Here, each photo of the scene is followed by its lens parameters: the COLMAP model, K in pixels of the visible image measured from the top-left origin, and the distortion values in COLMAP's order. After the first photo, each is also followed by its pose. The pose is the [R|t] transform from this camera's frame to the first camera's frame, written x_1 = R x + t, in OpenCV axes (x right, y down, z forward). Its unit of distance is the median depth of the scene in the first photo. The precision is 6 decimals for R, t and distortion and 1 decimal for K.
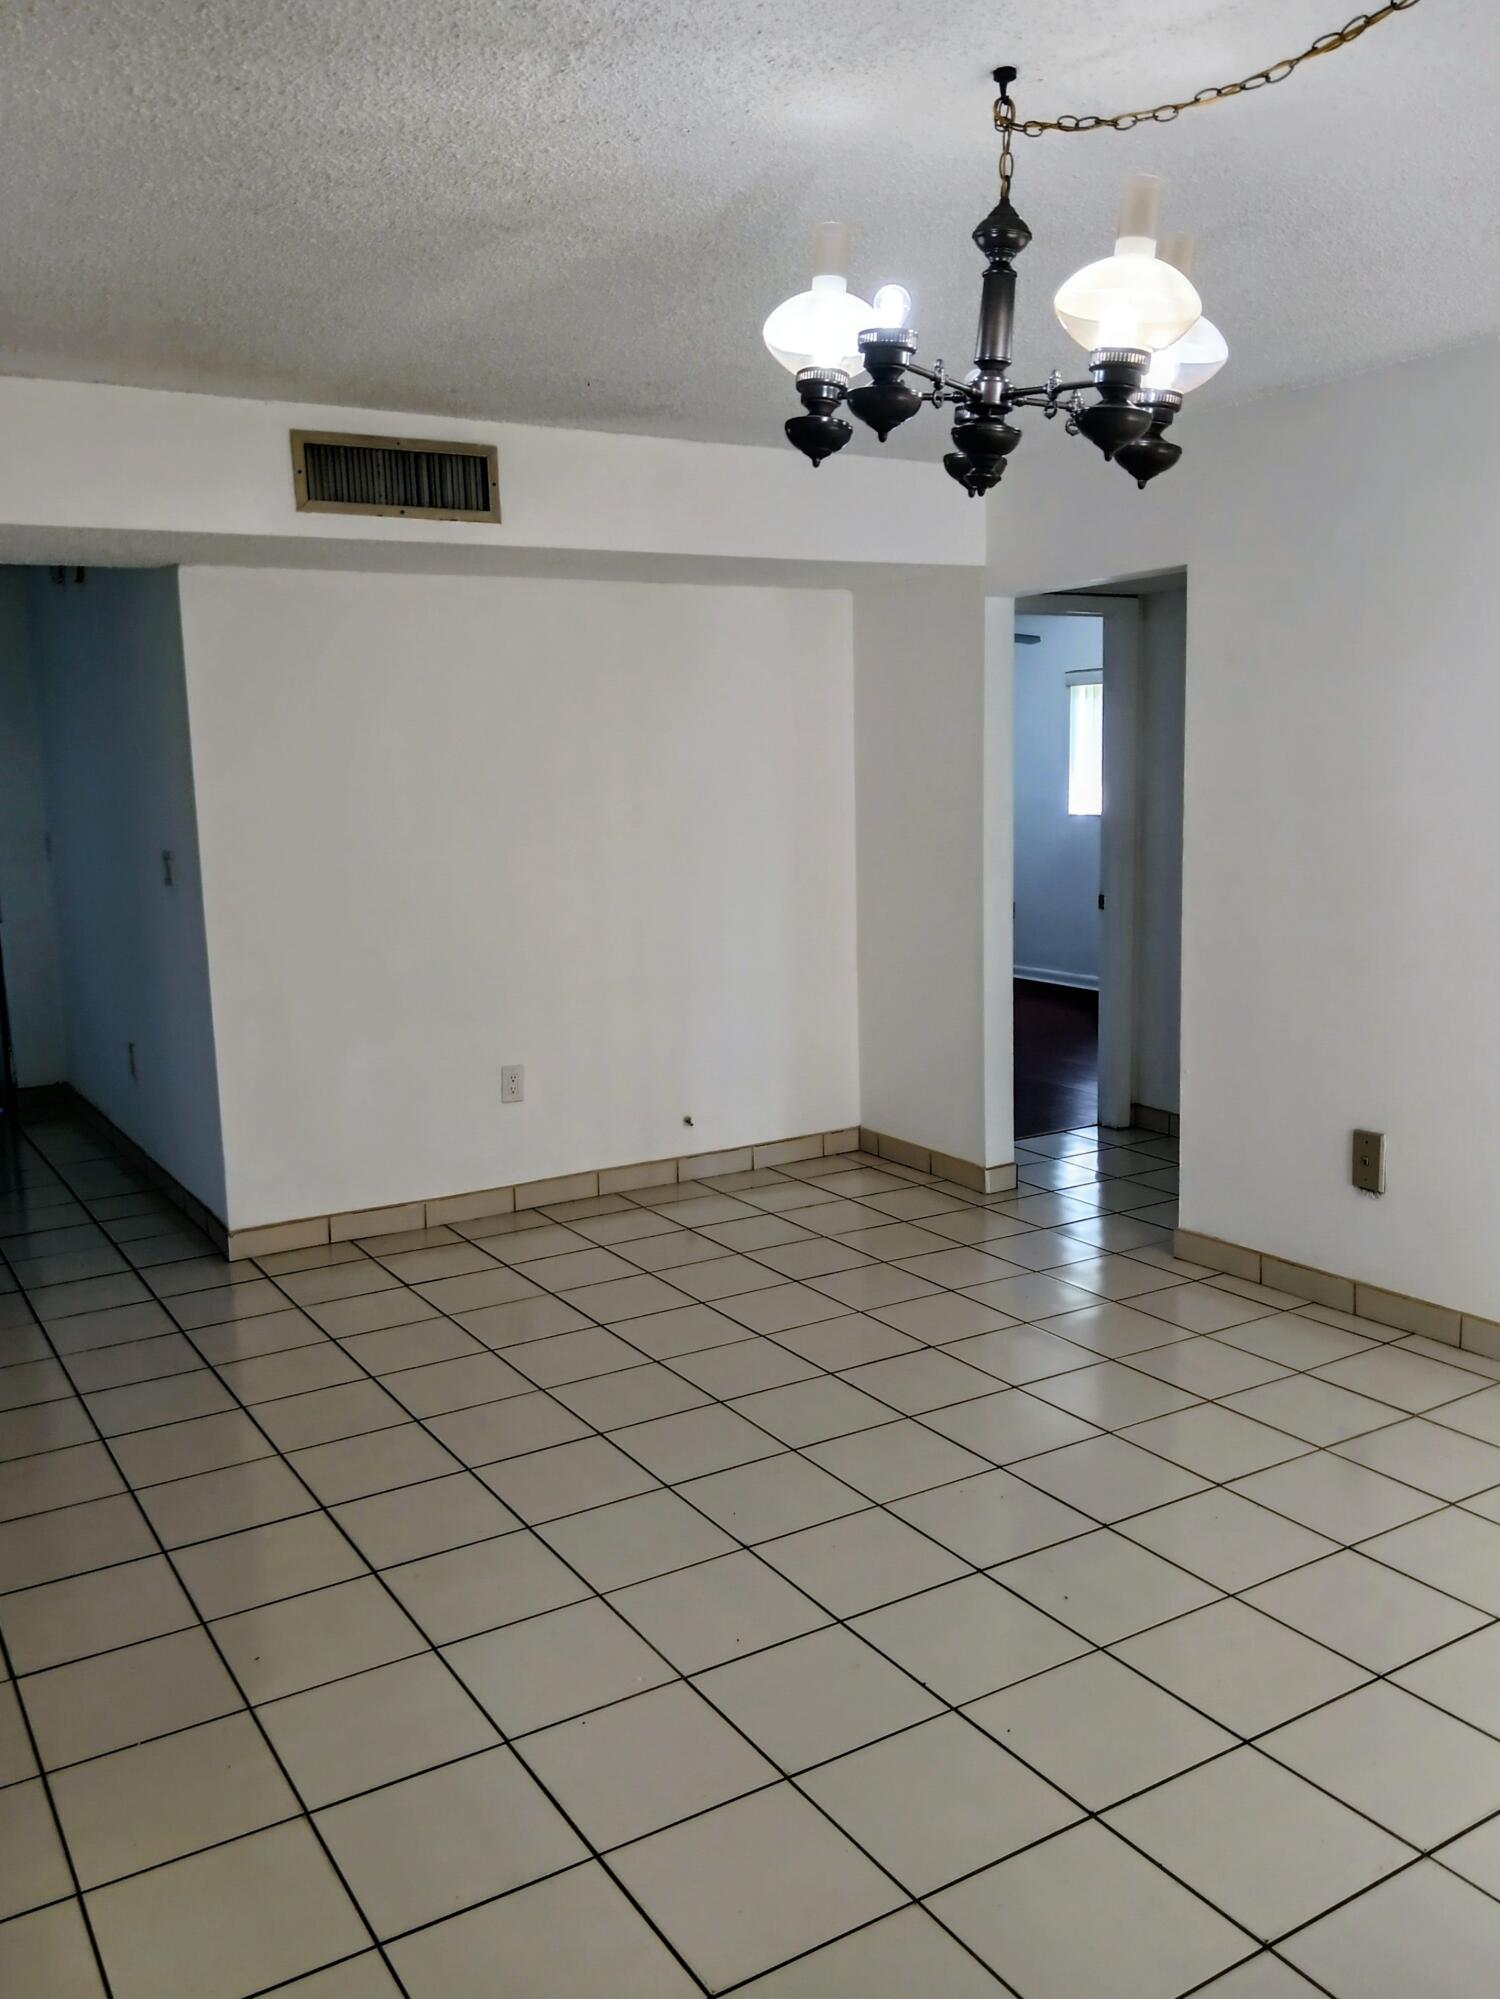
lens RADIAL K [[1609.6, 0, 750.0], [0, 1609.6, 999.5], [0, 0, 1]] dist [0.083159, -0.146663]
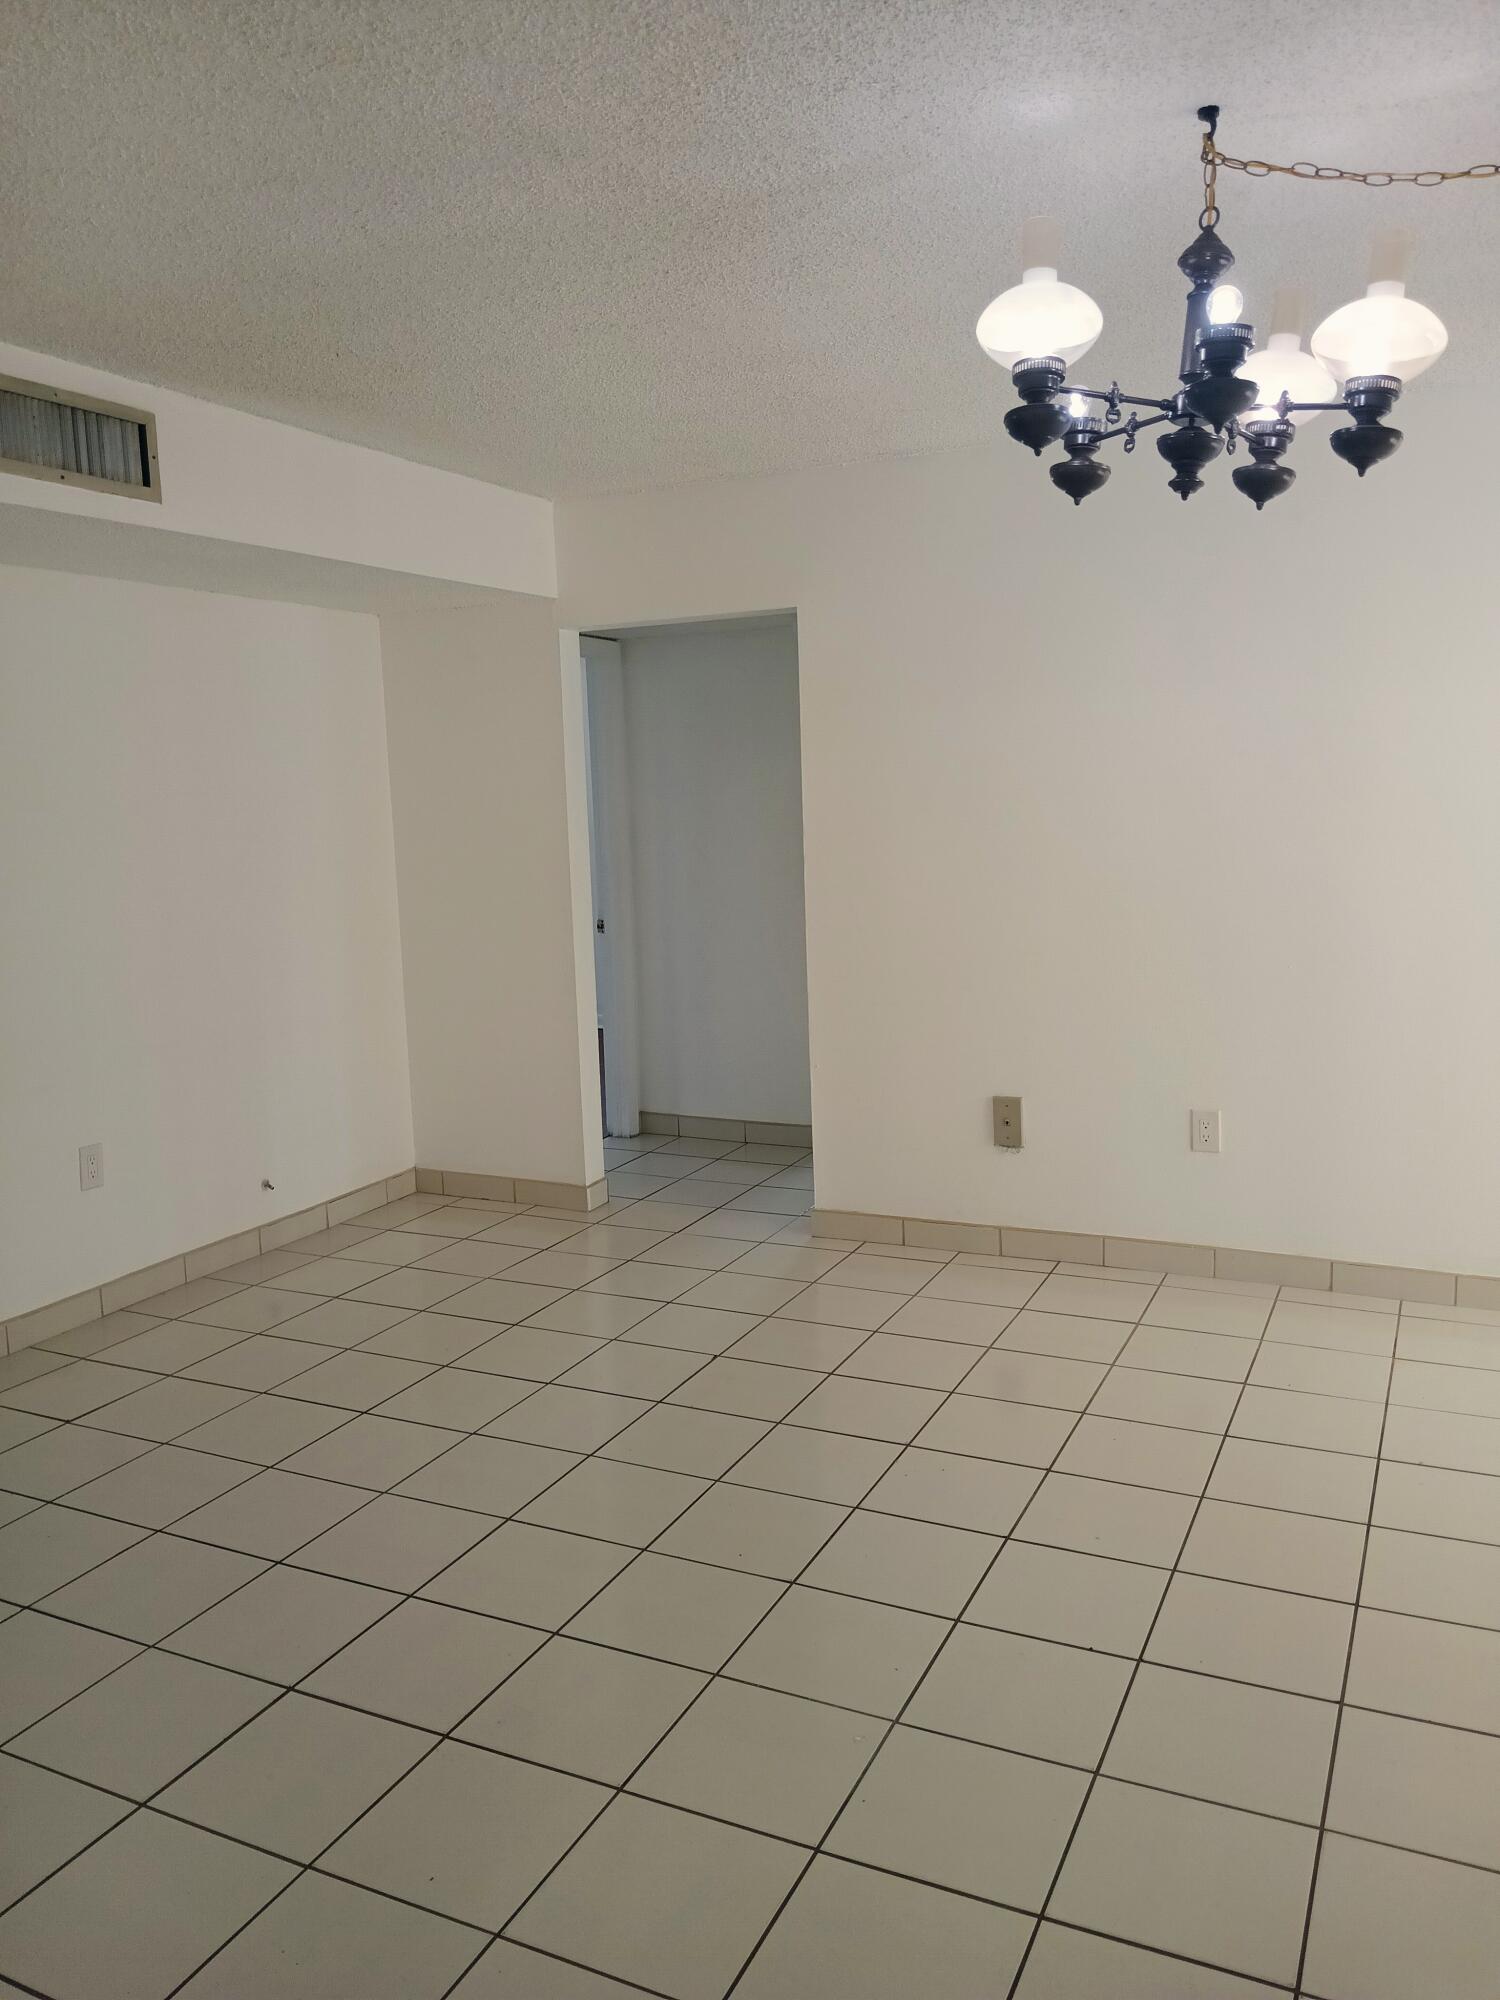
lens RADIAL K [[1513.0, 0, 750.0], [0, 1513.0, 1000.0], [0, 0, 1]] dist [0.084663, -0.080682]
pose [[0.842869, -0.076005, 0.532724, -0.342376], [0.089689, 0.995970, 0.000192, -0.005137], [-0.530592, 0.047618, 0.846289, 0.160187]]
